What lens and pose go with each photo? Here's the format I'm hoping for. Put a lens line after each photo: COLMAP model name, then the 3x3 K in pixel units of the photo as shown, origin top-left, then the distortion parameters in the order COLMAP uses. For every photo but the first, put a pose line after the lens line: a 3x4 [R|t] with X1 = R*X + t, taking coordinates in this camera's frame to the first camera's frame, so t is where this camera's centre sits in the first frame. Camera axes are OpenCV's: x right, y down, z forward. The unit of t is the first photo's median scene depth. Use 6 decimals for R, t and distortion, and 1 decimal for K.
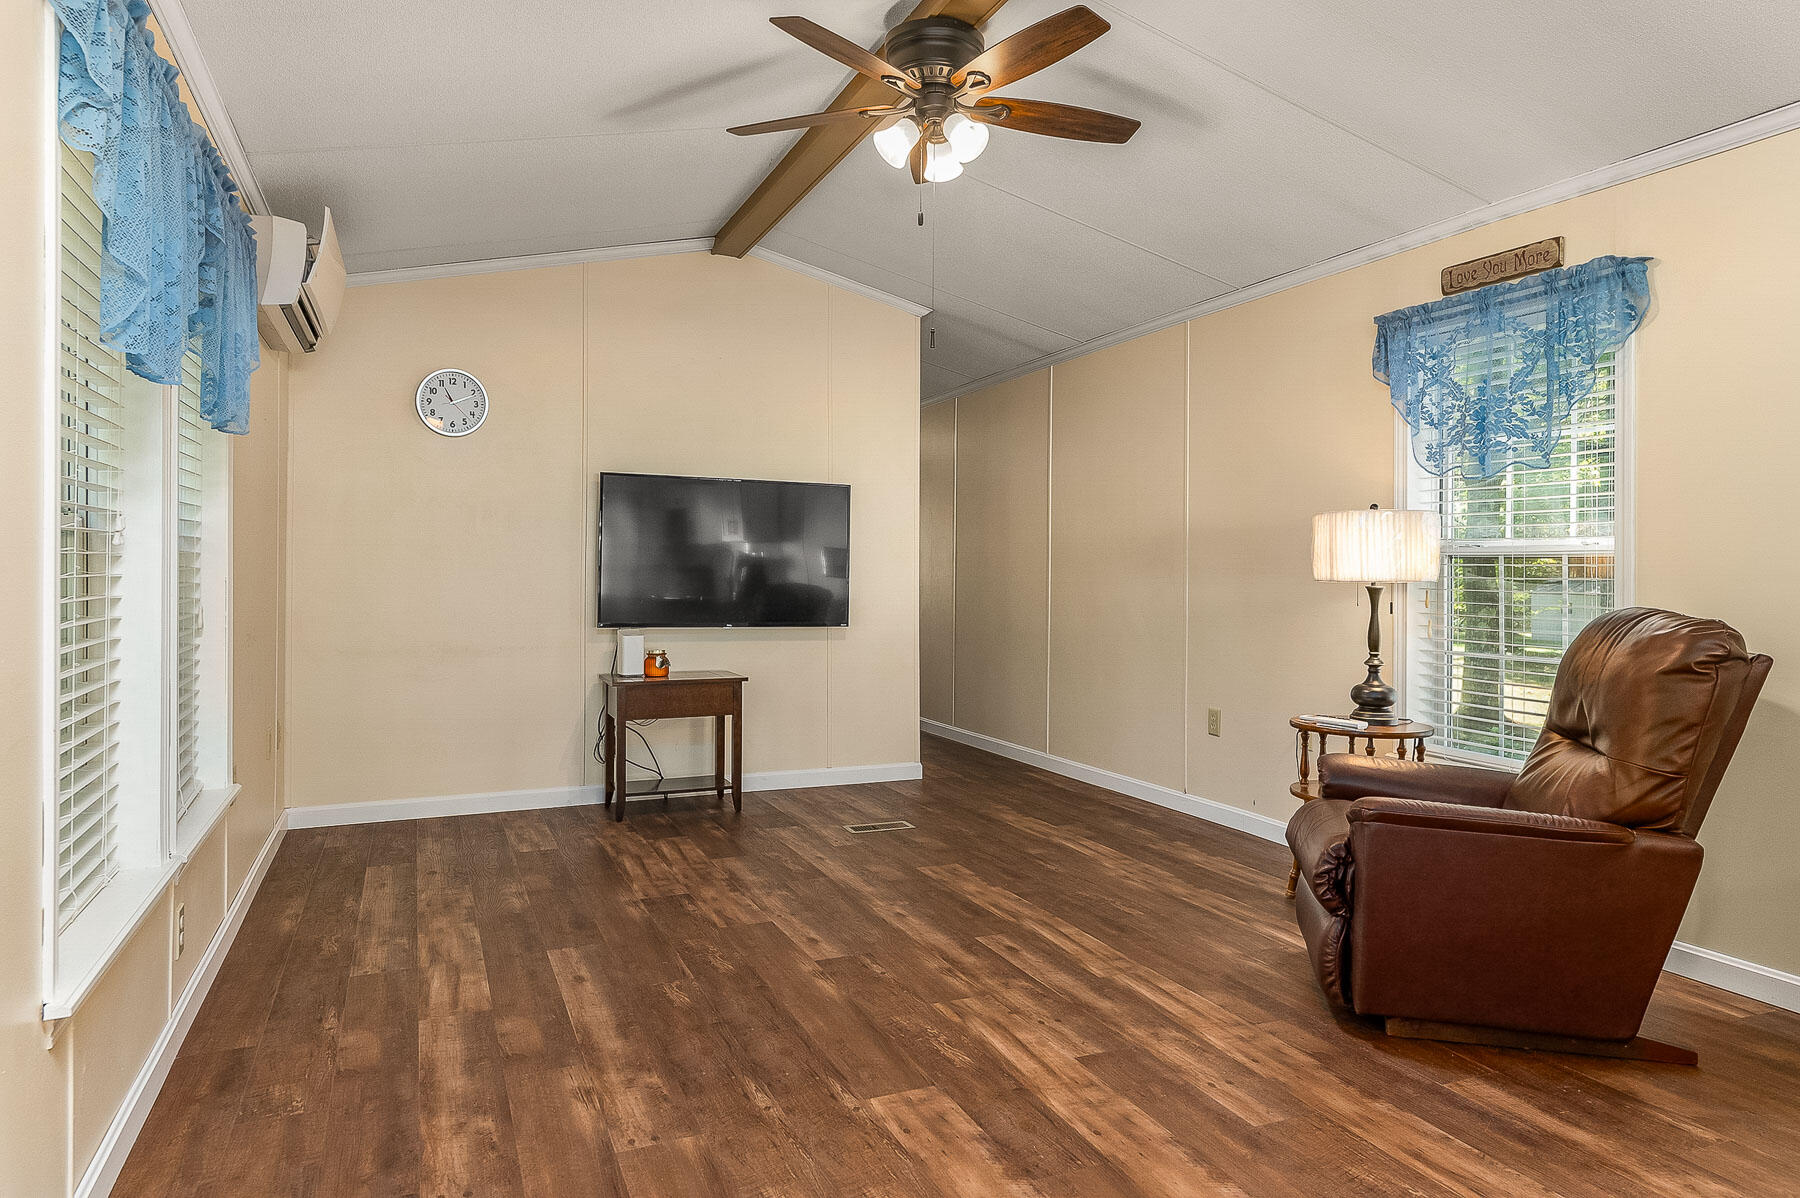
lens RADIAL K [[1113.0, 0, 902.1], [0, 1113.0, 586.3], [0, 0, 1]] dist [0.008537, -0.000109]
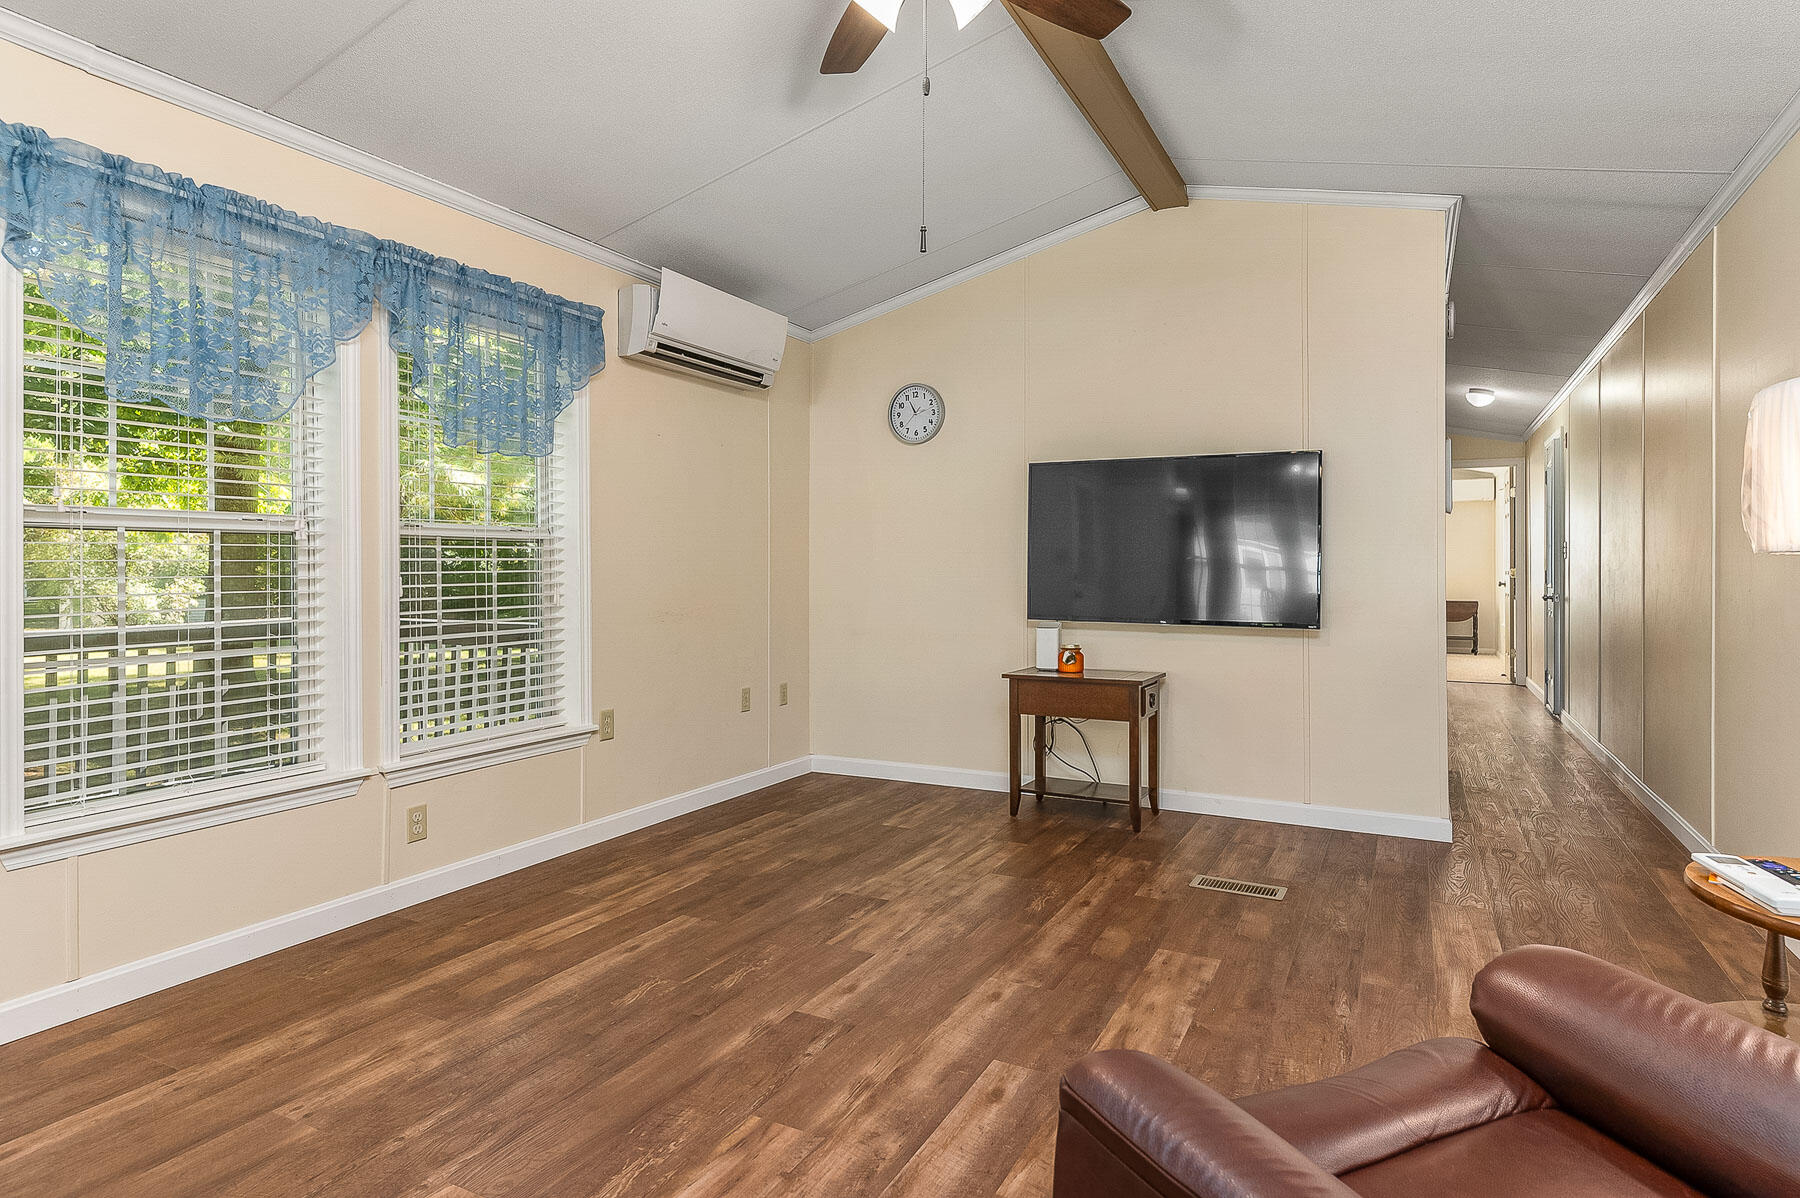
lens RADIAL K [[968.9, 0, 893.8], [0, 968.9, 584.3], [0, 0, 1]] dist [0.003898, -0.000017]
pose [[0.626171, 0.003434, -0.779679, 0.507199], [-0.003570, 0.999992, 0.001537, 0.007796], [0.779678, 0.001821, 0.626178, 0.552569]]
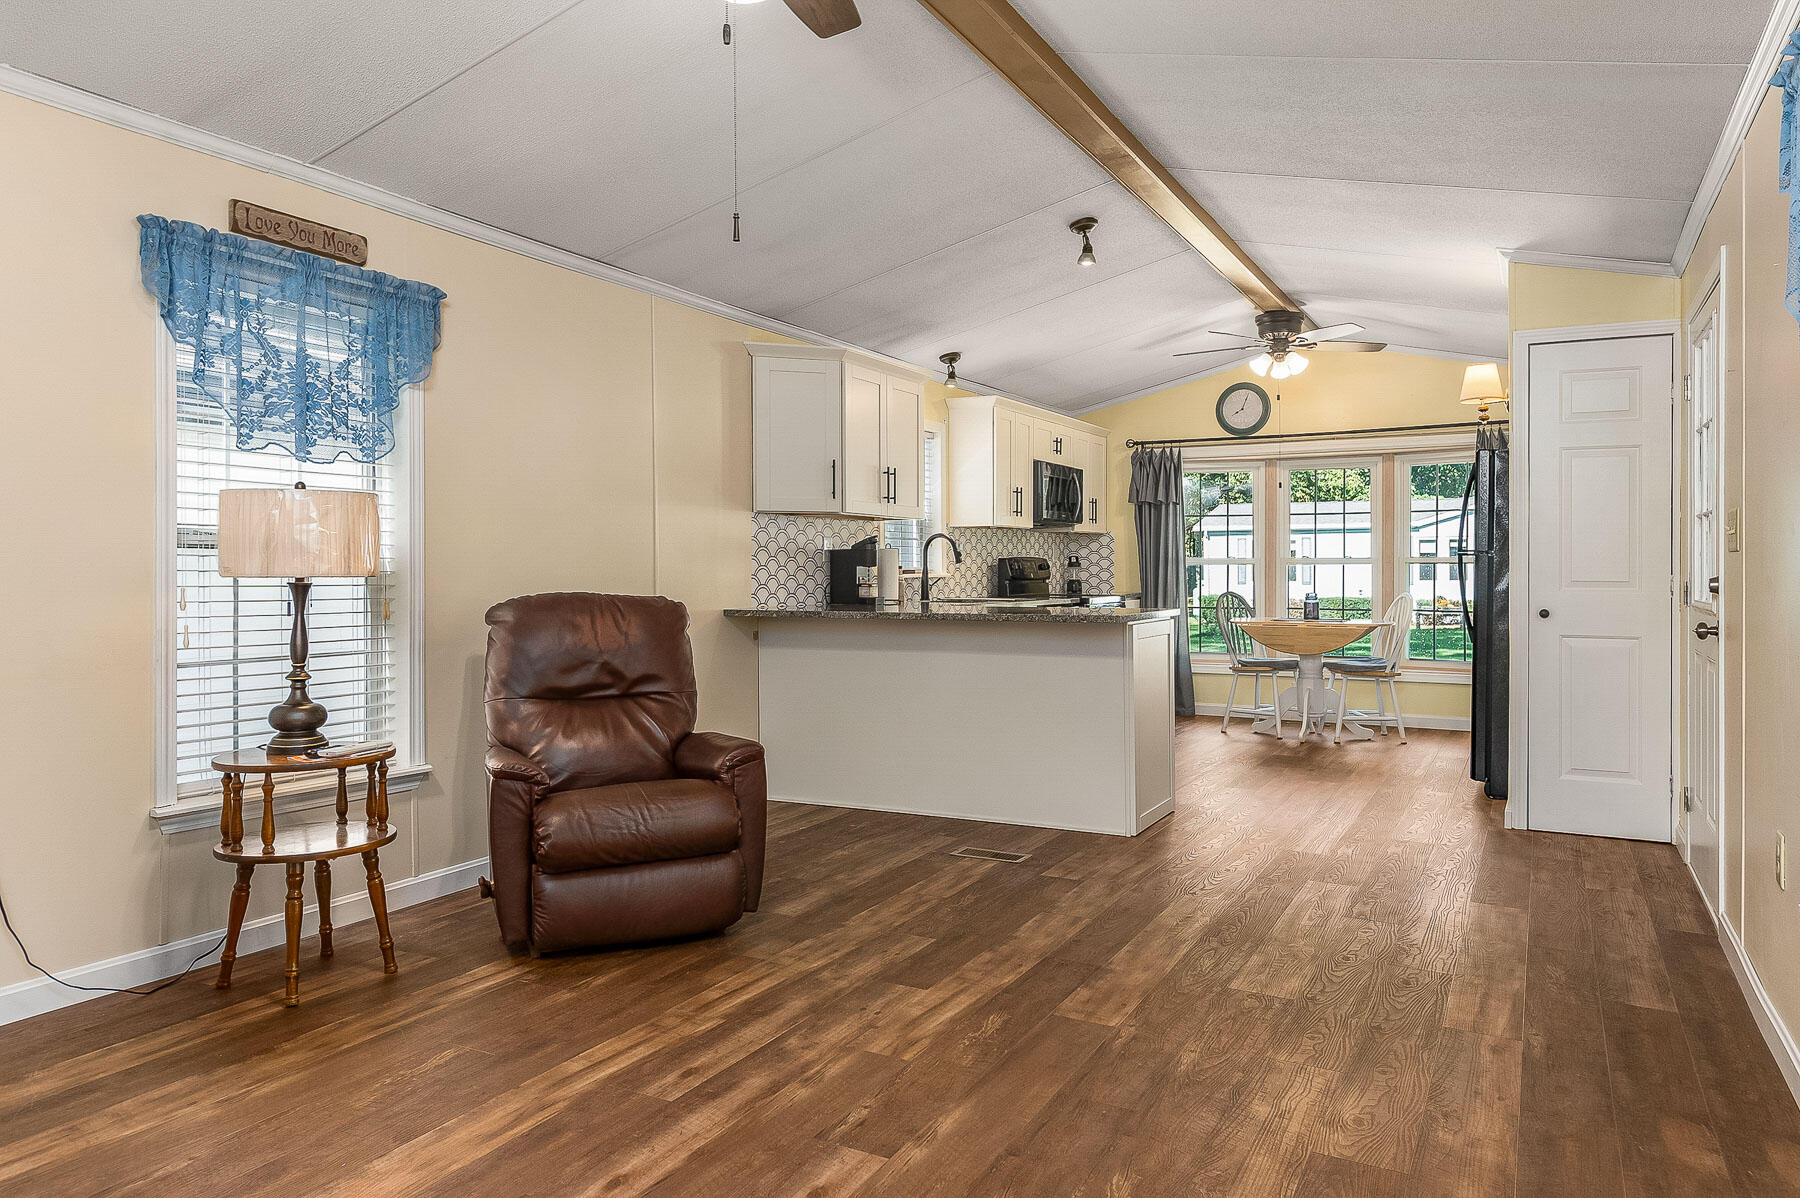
lens RADIAL K [[1182.1, 0, 892.6], [0, 1182.1, 570.0], [0, 0, 1]] dist [0.023249, -0.001029]
pose [[-0.614510, -0.007998, 0.788868, -0.589250], [0.004807, 0.999892, 0.013882, -0.021450], [-0.788894, 0.012323, -0.614405, 1.327456]]
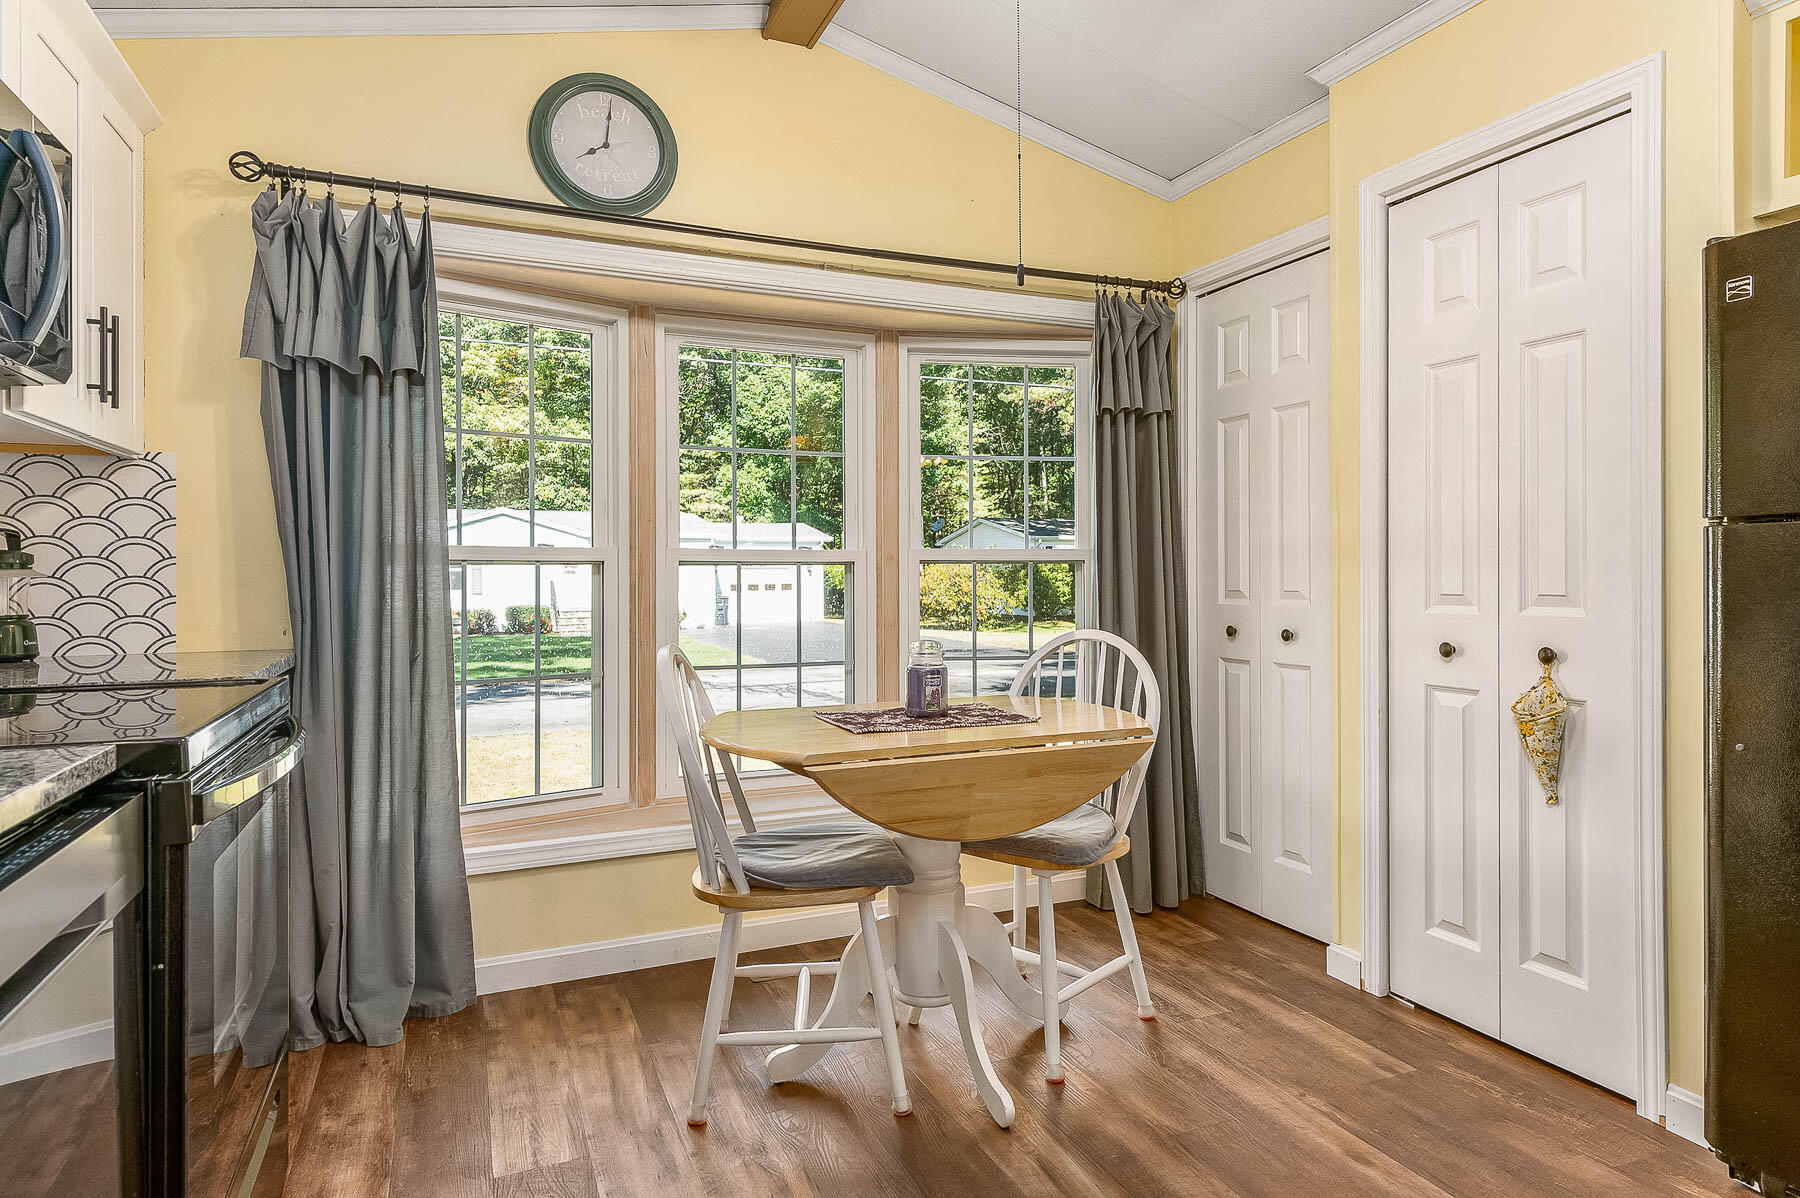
lens RADIAL K [[1019.7, 0, 896.7], [0, 1019.7, 563.9], [0, 0, 1]] dist [0.007872, 0.000688]
pose [[-0.999993, -0.001073, 0.003587, 0.747940], [-0.001073, 0.999999, -0.000082, 0.007488], [-0.003586, -0.000086, -0.999994, -0.043746]]
